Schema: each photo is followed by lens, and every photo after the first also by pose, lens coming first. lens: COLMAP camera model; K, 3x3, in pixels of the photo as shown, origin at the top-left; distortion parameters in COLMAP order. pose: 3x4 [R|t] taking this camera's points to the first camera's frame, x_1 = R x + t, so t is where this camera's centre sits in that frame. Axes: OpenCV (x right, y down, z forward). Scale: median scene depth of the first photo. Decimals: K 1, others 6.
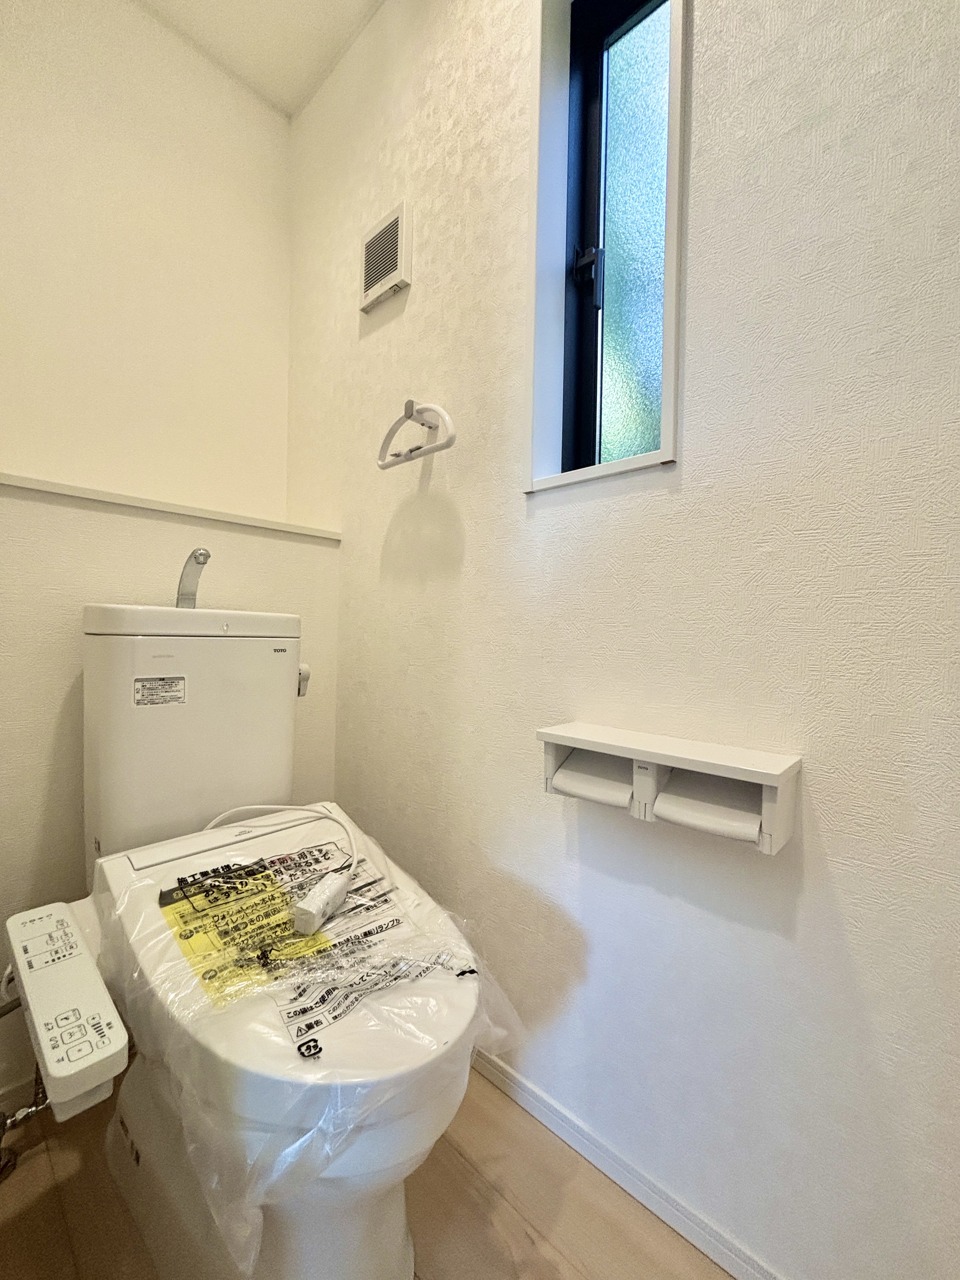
lens RADIAL K [[516.2, 0, 475.7], [0, 516.2, 644.1], [0, 0, 1]] dist [-0.000519, 0.000105]
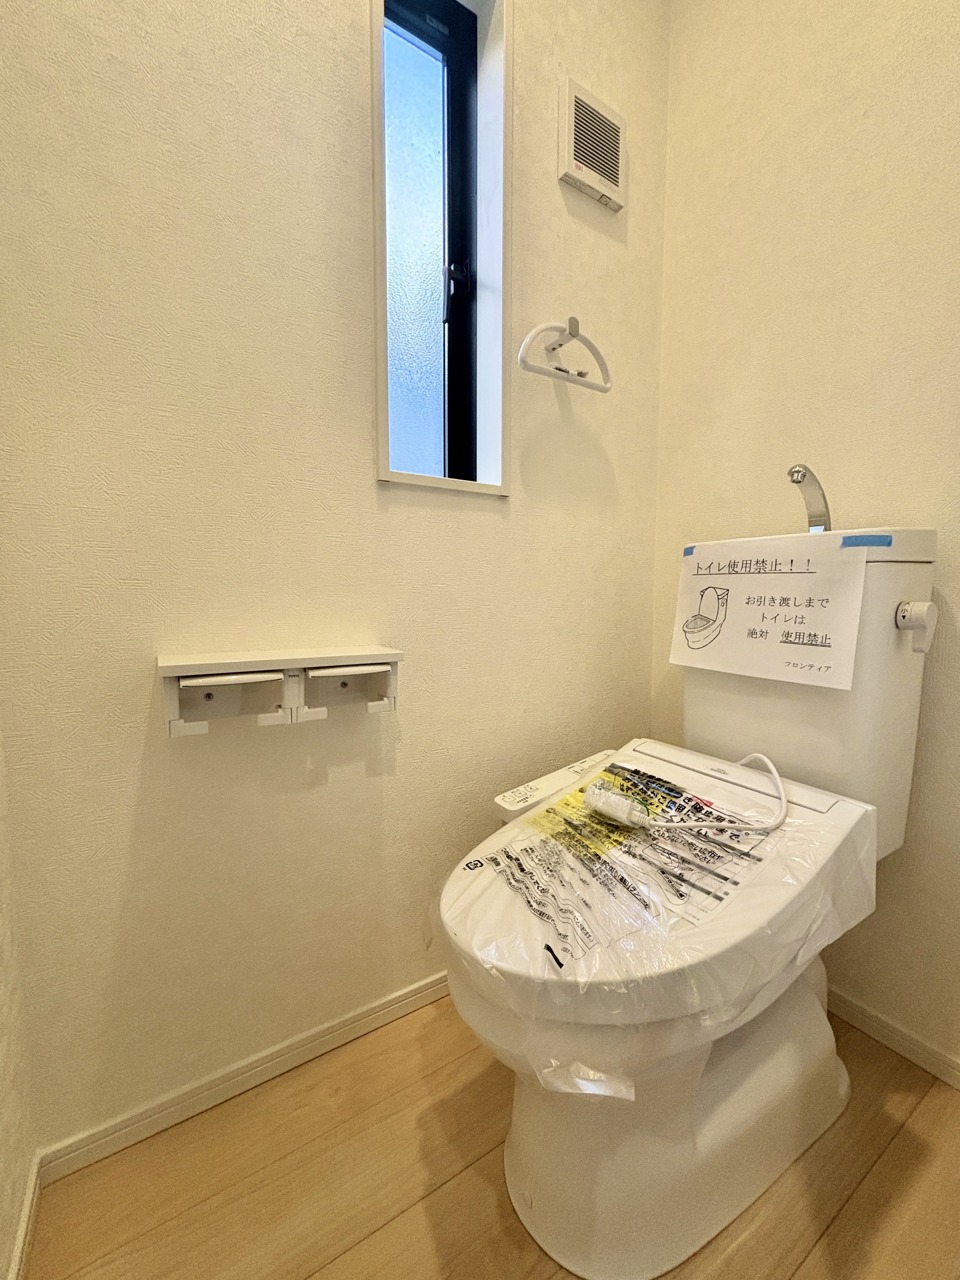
lens RADIAL K [[516.2, 0, 475.7], [0, 516.2, 644.1], [0, 0, 1]] dist [-0.000519, 0.000105]
pose [[-0.228602, 0.068530, -0.971105, 0.688579], [-0.032860, 0.996408, 0.078051, 0.101418], [0.972965, 0.049753, -0.225529, 0.970021]]
